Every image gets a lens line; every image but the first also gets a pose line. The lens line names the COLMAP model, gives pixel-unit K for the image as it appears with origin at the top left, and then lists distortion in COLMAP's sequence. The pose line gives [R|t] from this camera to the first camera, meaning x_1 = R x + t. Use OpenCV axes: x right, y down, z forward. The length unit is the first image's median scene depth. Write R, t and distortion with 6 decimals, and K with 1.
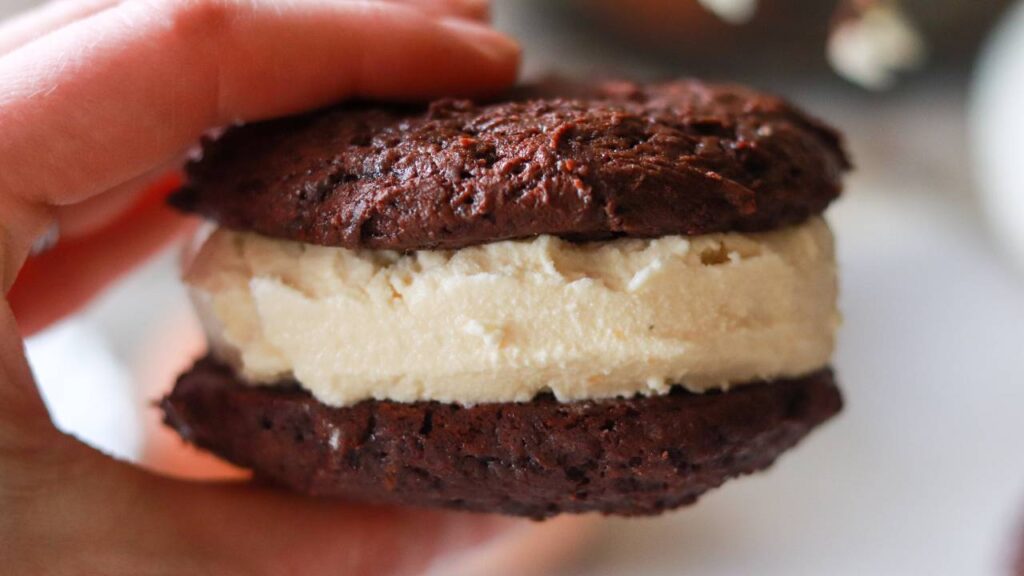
lens RADIAL K [[2537.0, 0, 510.9], [0, 2537.0, 288.5], [0, 0, 1]] dist [-0.135321, 0.000000]
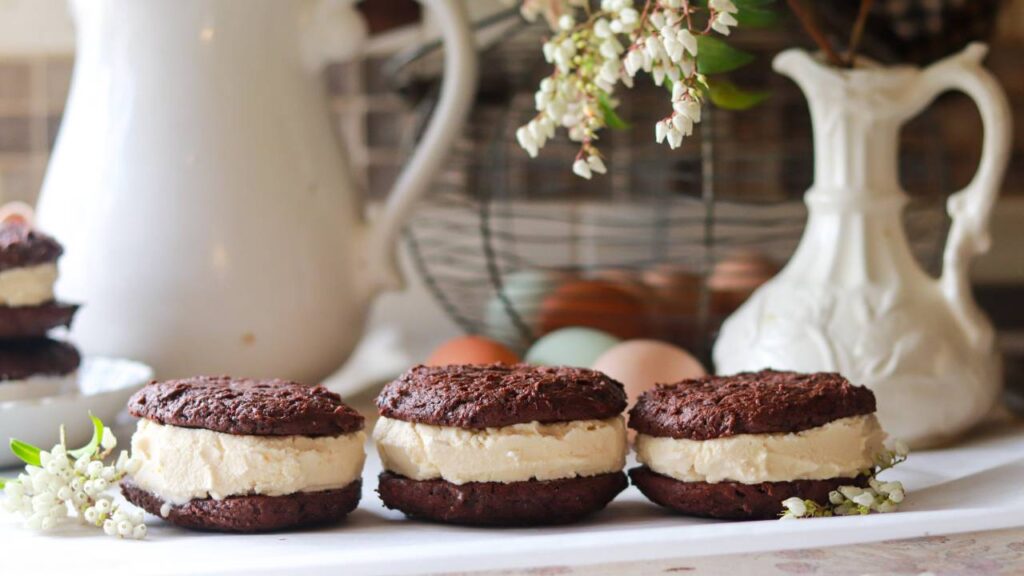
lens RADIAL K [[2537.0, 0, 505.4], [0, 2537.0, 285.9], [0, 0, 1]] dist [-0.135321, 0.000000]
pose [[0.981801, -0.010581, 0.189617, -0.549578], [0.028913, 0.995136, -0.094175, 0.093876], [-0.187698, 0.097944, 0.977331, -1.766178]]
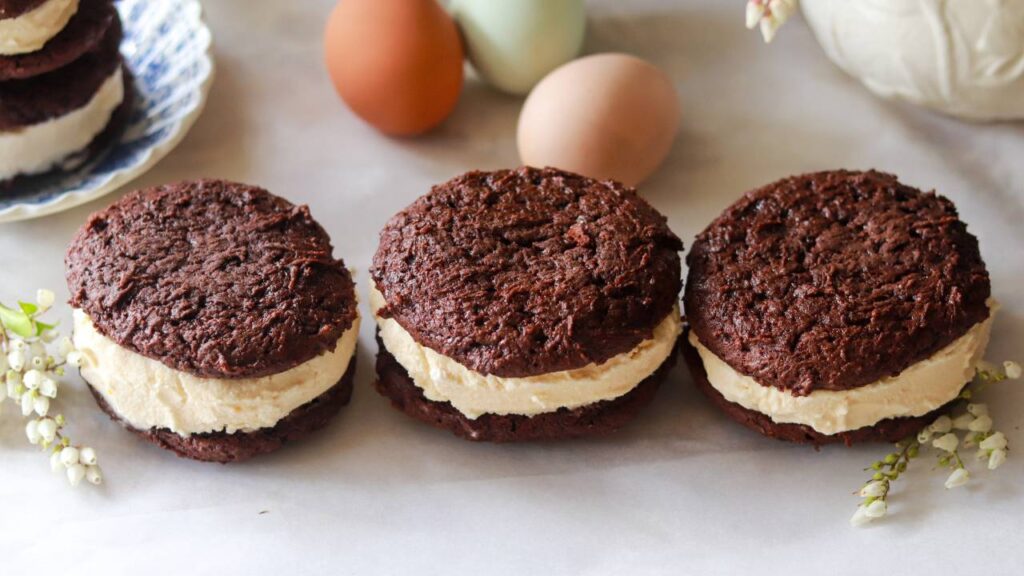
lens RADIAL K [[2537.0, 0, 517.2], [0, 2537.0, 293.3], [0, 0, 1]] dist [-0.135321, 0.000000]
pose [[0.984815, -0.110788, 0.133662, -0.327762], [0.013194, 0.815446, 0.578682, -1.394076], [-0.173106, -0.568131, 0.804525, -0.803099]]
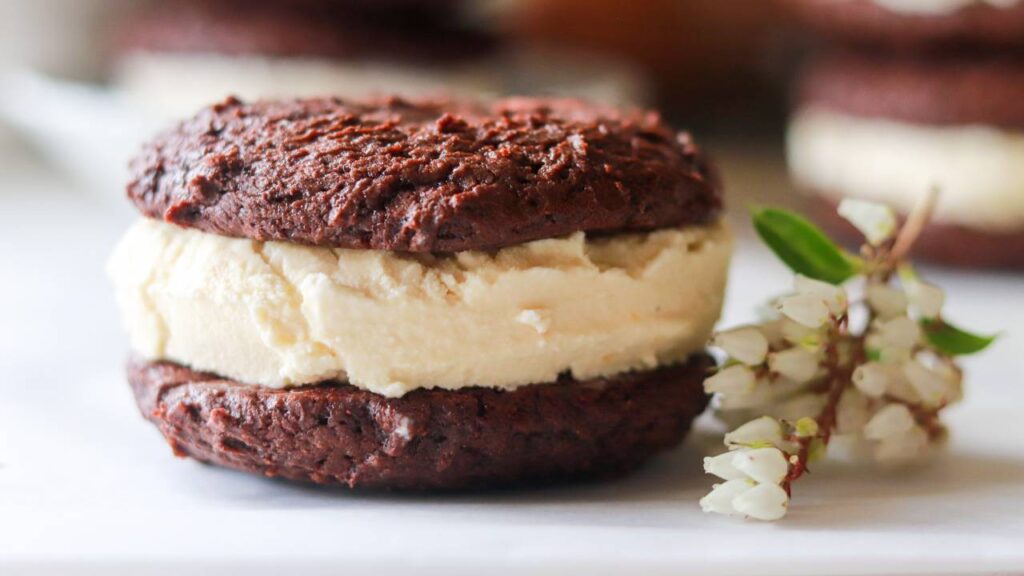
lens RADIAL K [[2537.0, 0, 503.9], [0, 2537.0, 283.0], [0, 0, 1]] dist [-0.135321, 0.000000]
pose [[0.876706, -0.045669, 0.478853, -0.552493], [0.051819, 0.998656, 0.000372, -0.000563], [-0.478227, 0.024487, 0.877895, 0.023188]]
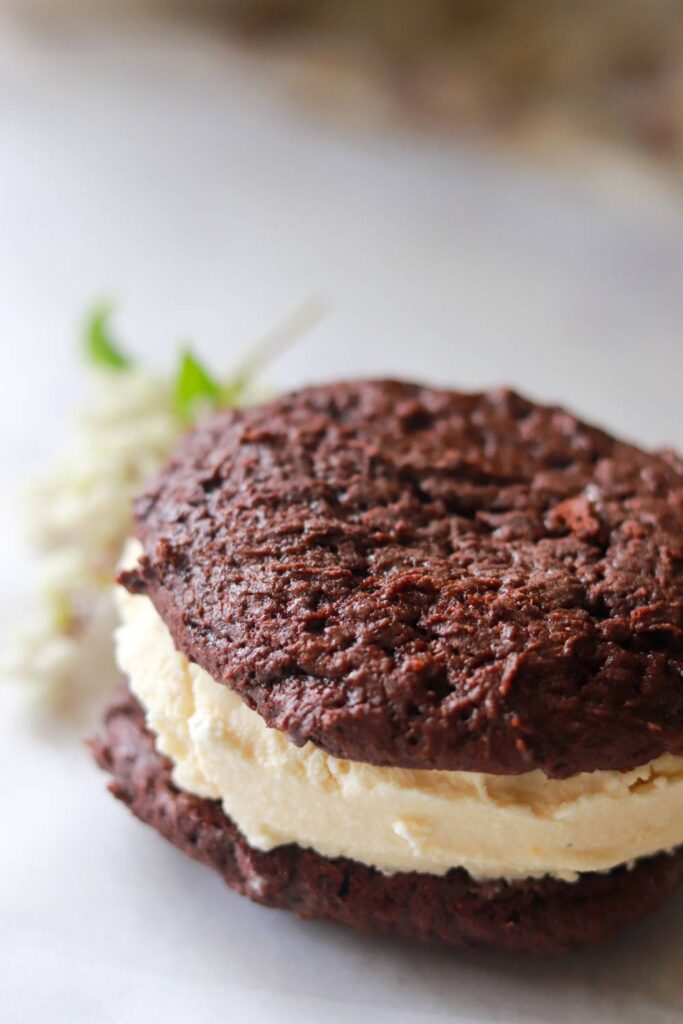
lens RADIAL K [[2688.3, 0, 341.8], [0, 2688.3, 511.7], [0, 0, 1]] dist [-0.181160, 0.000000]
pose [[0.991239, 0.130411, 0.020927, -0.078229], [-0.127191, 0.899796, 0.417361, -0.553093], [0.035598, -0.416366, 0.908500, 0.051816]]
